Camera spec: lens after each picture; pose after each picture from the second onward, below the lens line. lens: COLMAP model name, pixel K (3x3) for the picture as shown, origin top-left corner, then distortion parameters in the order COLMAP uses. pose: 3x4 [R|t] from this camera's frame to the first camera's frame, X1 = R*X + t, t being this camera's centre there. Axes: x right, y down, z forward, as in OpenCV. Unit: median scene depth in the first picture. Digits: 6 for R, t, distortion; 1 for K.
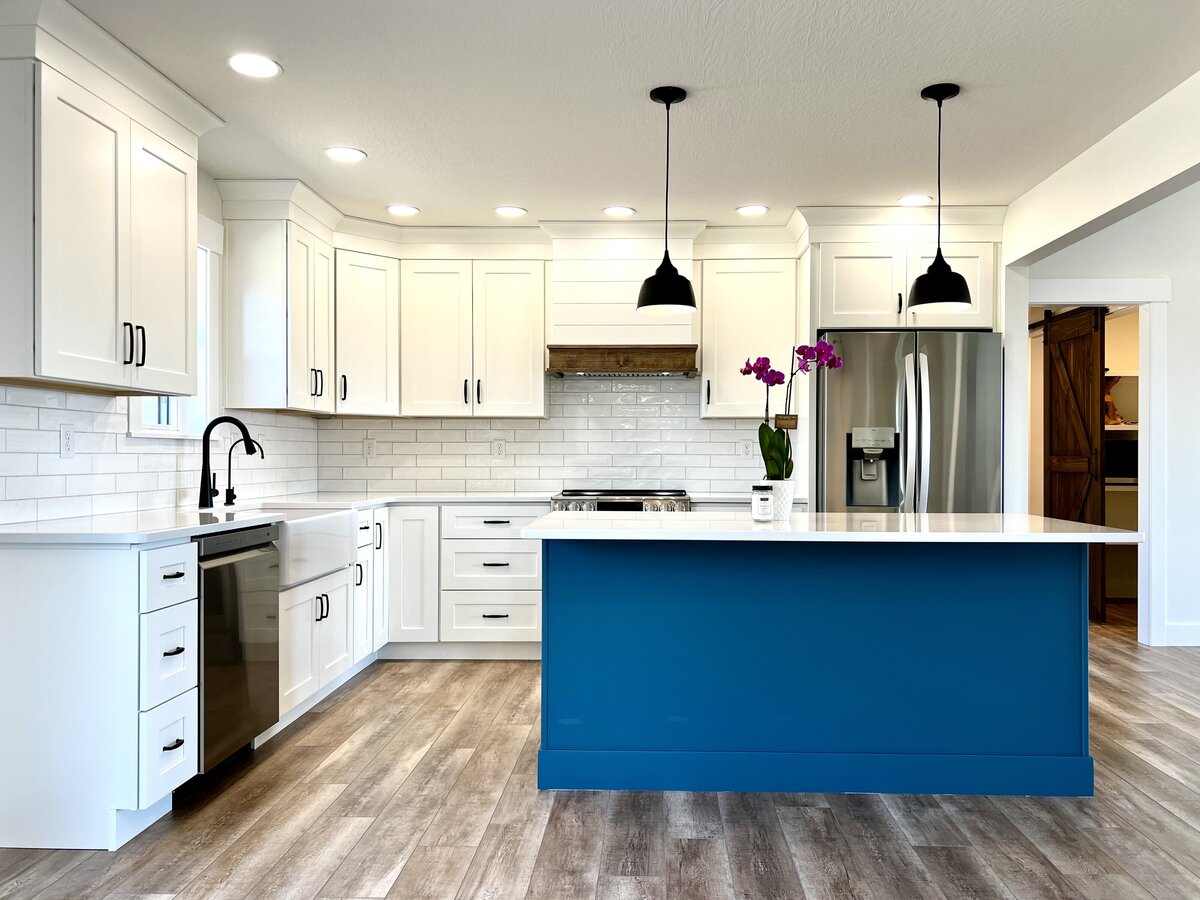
lens RADIAL K [[916.5, 0, 600.0], [0, 916.5, 450.0], [0, 0, 1]] dist [0.044381, -0.050153]
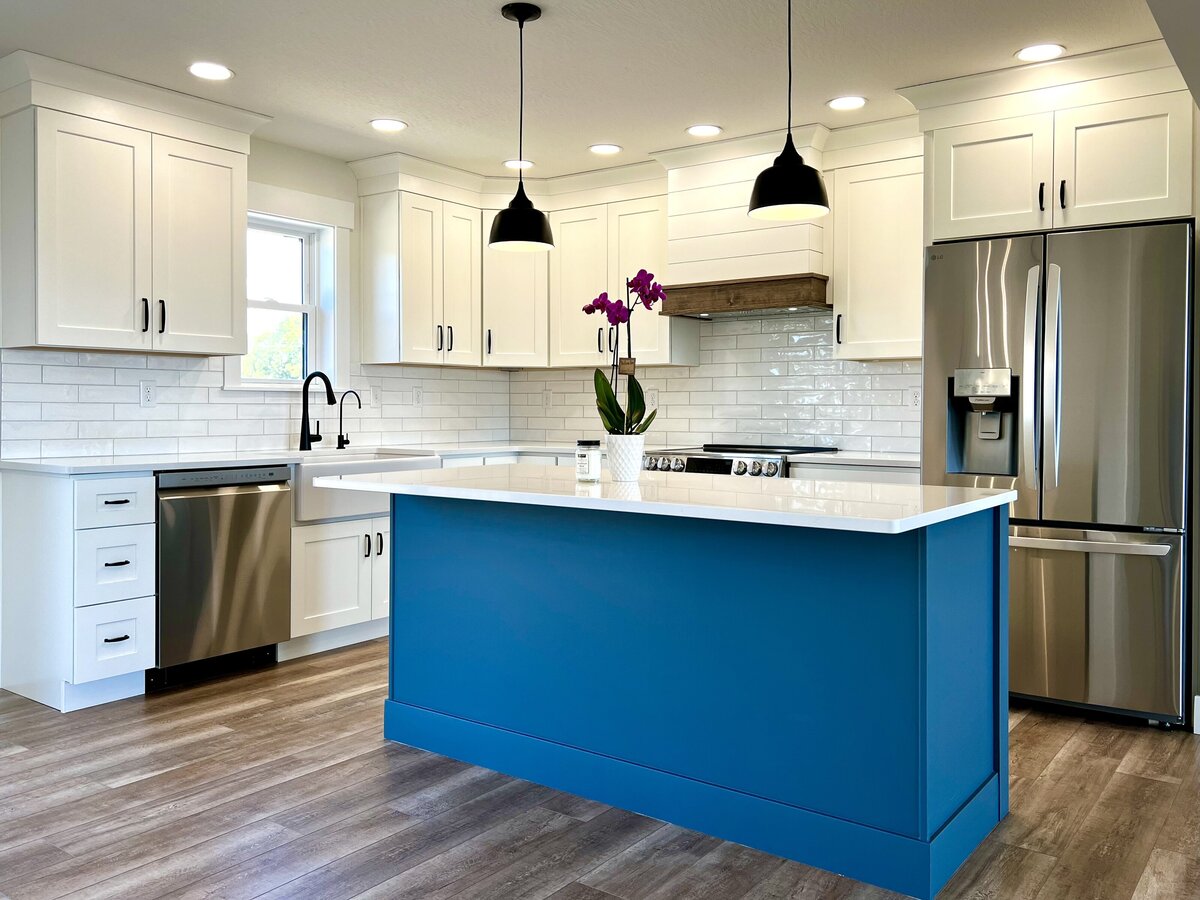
lens RADIAL K [[974.9, 0, 599.8], [0, 974.9, 410.1], [0, 0, 1]] dist [0.016782, -0.001262]
pose [[0.823727, 0.003411, -0.566977, 0.694684], [0.001671, 0.999963, 0.008444, 0.002469], [0.566985, -0.007903, 0.823690, 0.246957]]
